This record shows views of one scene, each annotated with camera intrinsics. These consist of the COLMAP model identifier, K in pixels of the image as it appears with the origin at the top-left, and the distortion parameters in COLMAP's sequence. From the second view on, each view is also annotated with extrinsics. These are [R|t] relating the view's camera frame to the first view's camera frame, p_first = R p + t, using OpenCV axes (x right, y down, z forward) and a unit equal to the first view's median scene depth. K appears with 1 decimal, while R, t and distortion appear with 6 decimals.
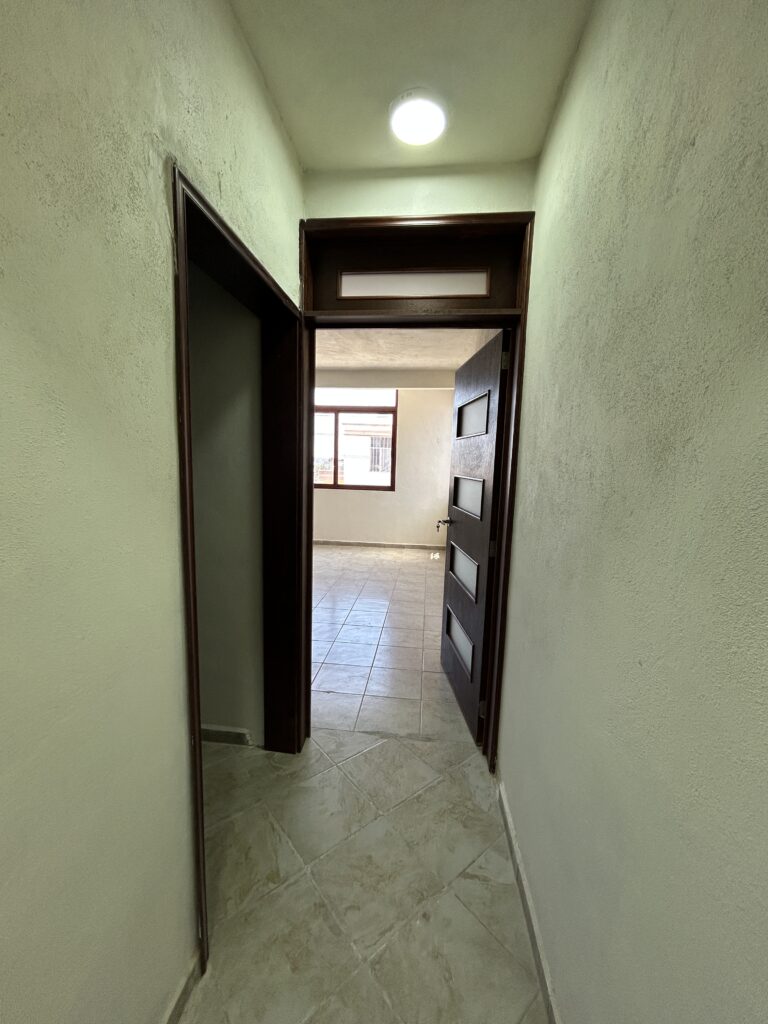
lens RADIAL K [[410.9, 0, 384.6], [0, 410.9, 514.3], [0, 0, 1]] dist [0.000039, 0.000510]
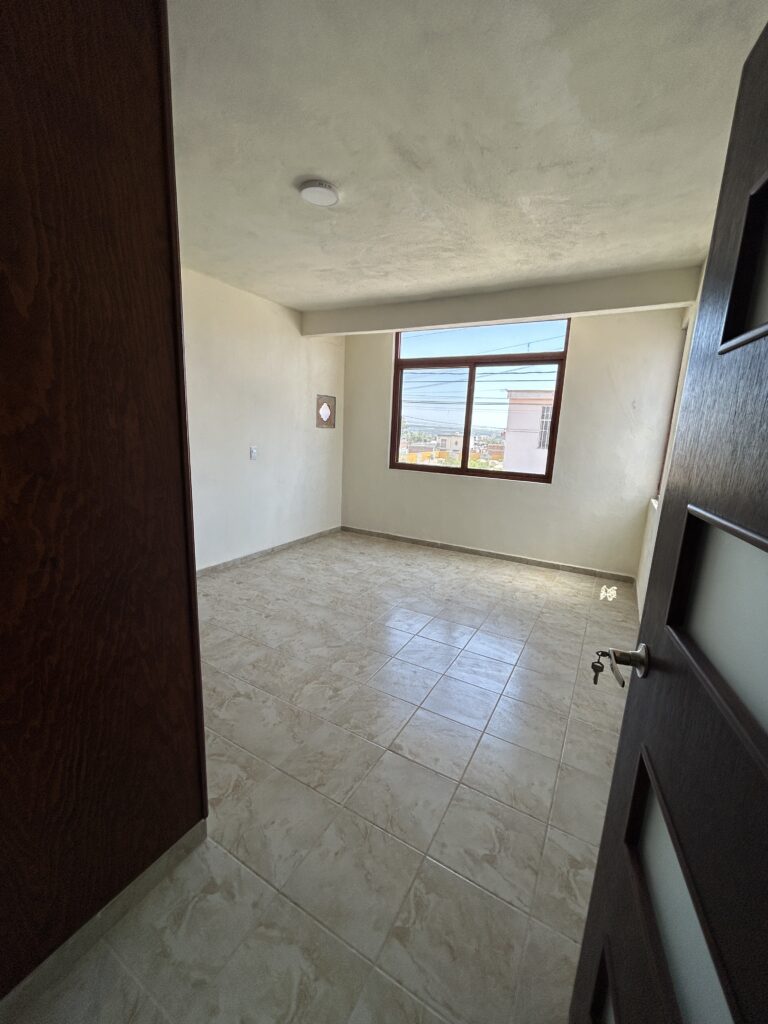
lens RADIAL K [[410.9, 0, 382.2], [0, 410.9, 509.0], [0, 0, 1]] dist [0.000039, 0.000510]
pose [[0.915125, 0.090571, -0.392865, 0.040651], [-0.069467, 0.995288, 0.067640, -0.041800], [0.397140, -0.034608, 0.917105, 0.288629]]
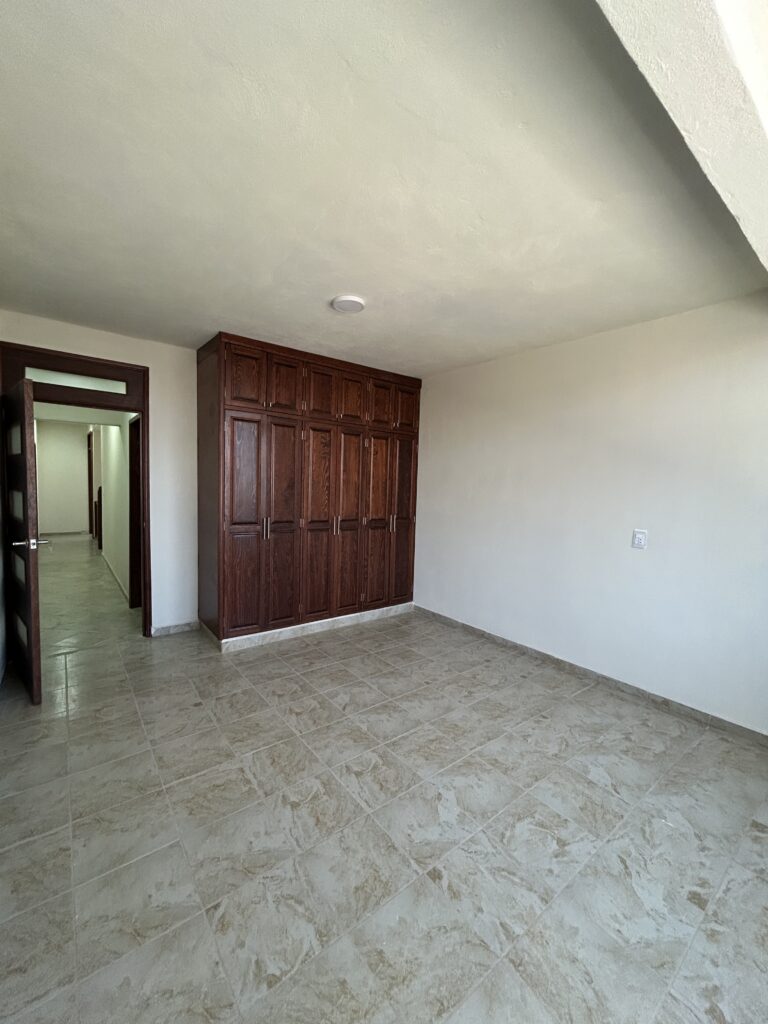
lens RADIAL K [[410.9, 0, 387.1], [0, 410.9, 511.8], [0, 0, 1]] dist [0.000039, 0.000510]
pose [[-0.710822, -0.001351, -0.703371, 0.104440], [-0.138415, 0.980713, 0.137998, -0.125538], [0.689618, 0.195450, -0.697299, 0.929716]]
